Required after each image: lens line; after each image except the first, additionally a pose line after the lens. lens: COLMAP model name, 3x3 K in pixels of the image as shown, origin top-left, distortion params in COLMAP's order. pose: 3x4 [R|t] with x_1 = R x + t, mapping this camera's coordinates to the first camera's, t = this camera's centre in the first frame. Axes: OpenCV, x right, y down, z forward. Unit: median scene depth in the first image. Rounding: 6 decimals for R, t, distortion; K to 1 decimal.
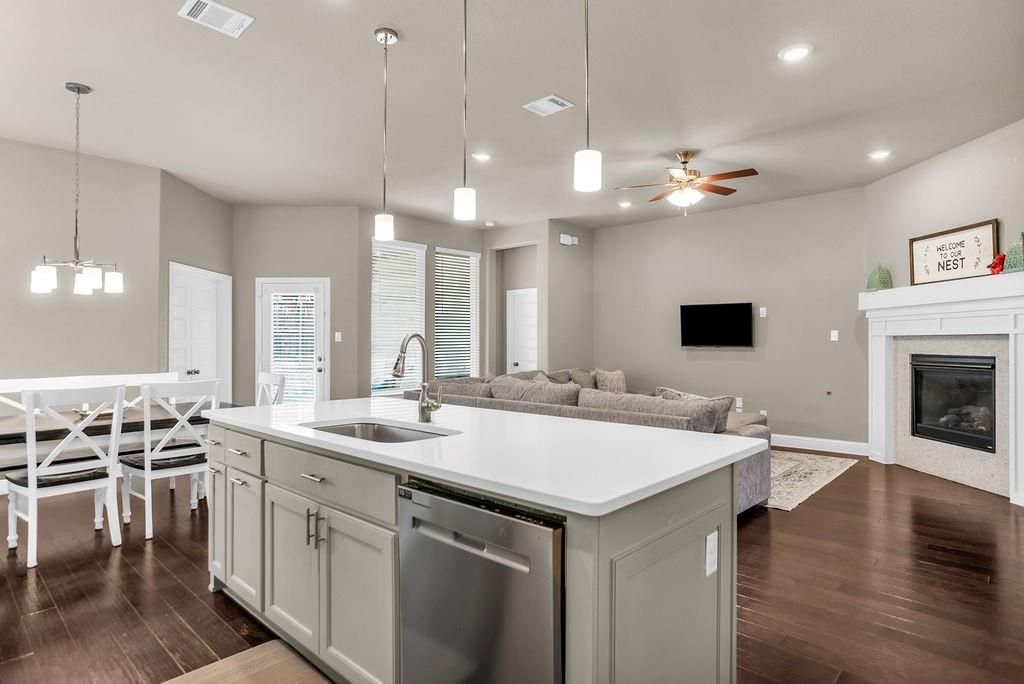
lens RADIAL K [[554.3, 0, 512.0], [0, 554.3, 342.0], [0, 0, 1]] dist [0.044426, 0.001332]
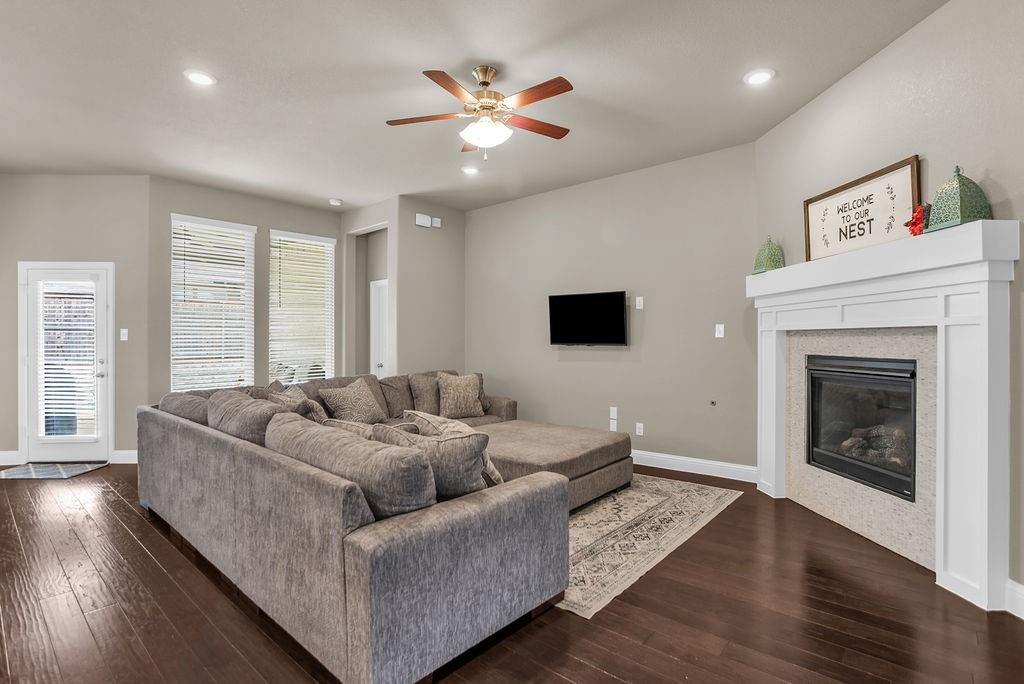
lens RADIAL K [[461.0, 0, 512.0], [0, 461.0, 342.0], [0, 0, 1]] dist [0.000577, 0.000390]
pose [[0.999975, -0.002943, -0.006450, 0.326225], [0.002976, 0.999983, 0.005035, 0.000222], [0.006435, -0.005054, 0.999967, 0.397557]]
